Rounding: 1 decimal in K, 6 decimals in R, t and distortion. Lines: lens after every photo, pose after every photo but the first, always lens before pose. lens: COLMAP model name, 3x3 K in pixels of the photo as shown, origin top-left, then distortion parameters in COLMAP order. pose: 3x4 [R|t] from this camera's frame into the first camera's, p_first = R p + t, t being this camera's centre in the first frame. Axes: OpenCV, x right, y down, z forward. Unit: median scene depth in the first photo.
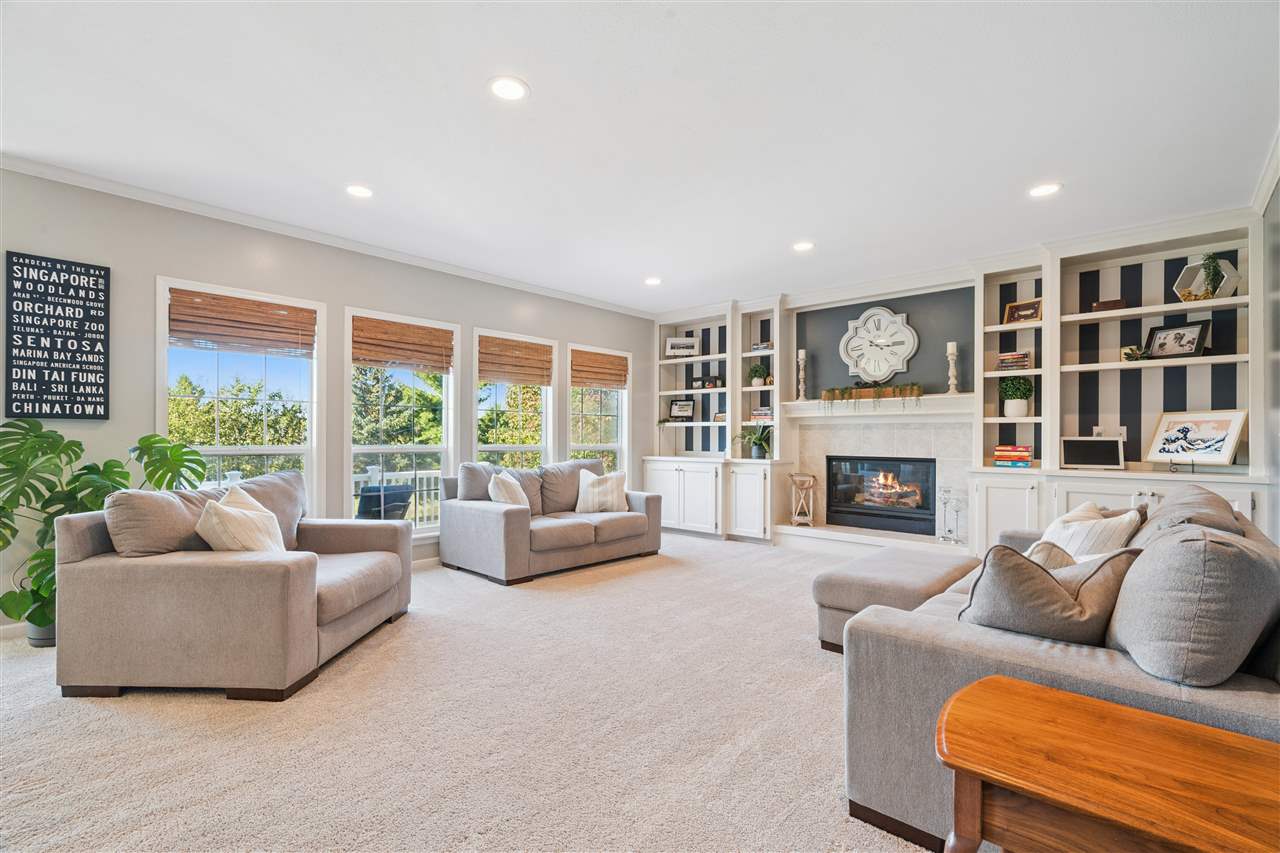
lens RADIAL K [[579.4, 0, 639.7], [0, 579.4, 425.3], [0, 0, 1]] dist [0.001858, 0.000422]
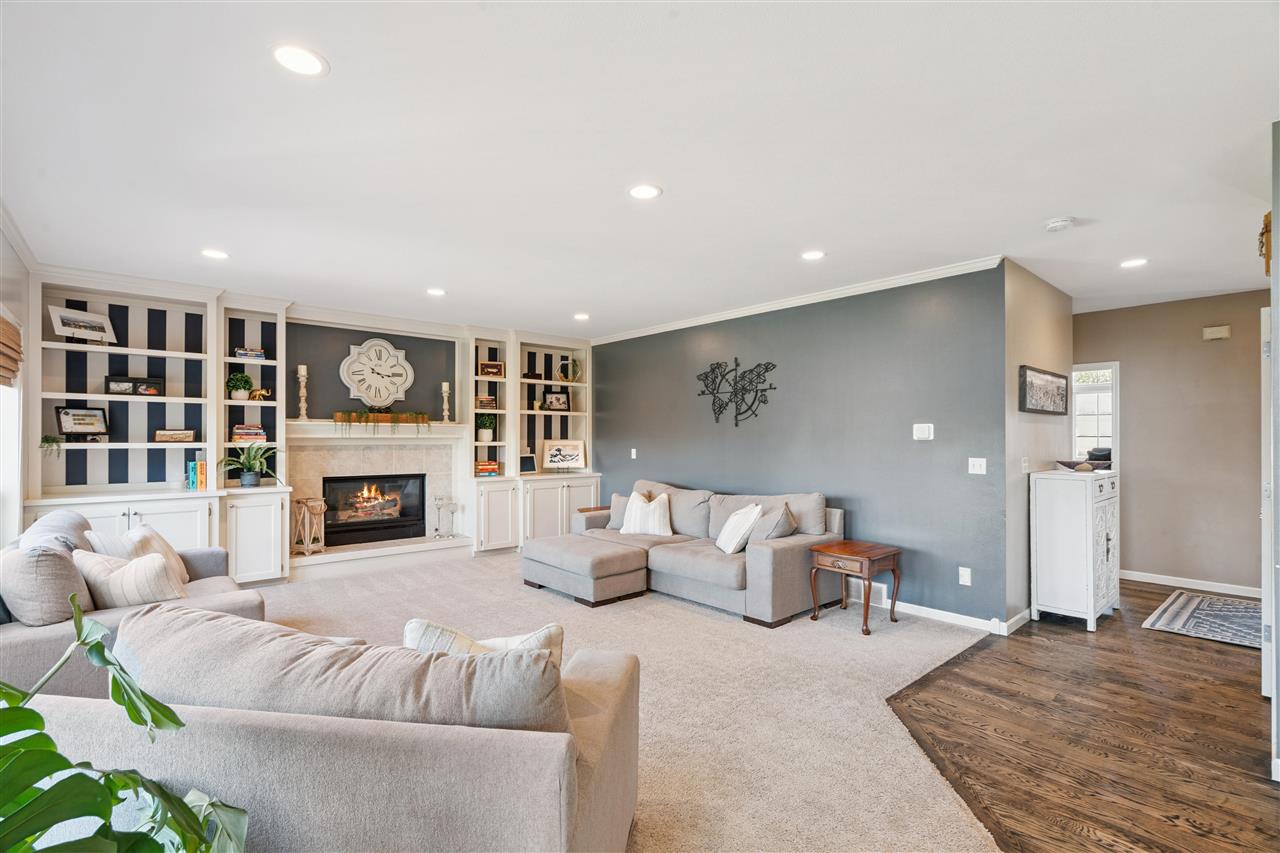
lens RADIAL K [[579.4, 0, 639.9], [0, 579.4, 438.2], [0, 0, 1]] dist [0.001858, 0.000422]
pose [[0.115138, 0.001600, 0.993348, -0.615786], [-0.013573, 0.999908, -0.000037, -0.022624], [-0.993257, -0.013479, 0.115149, 0.378269]]
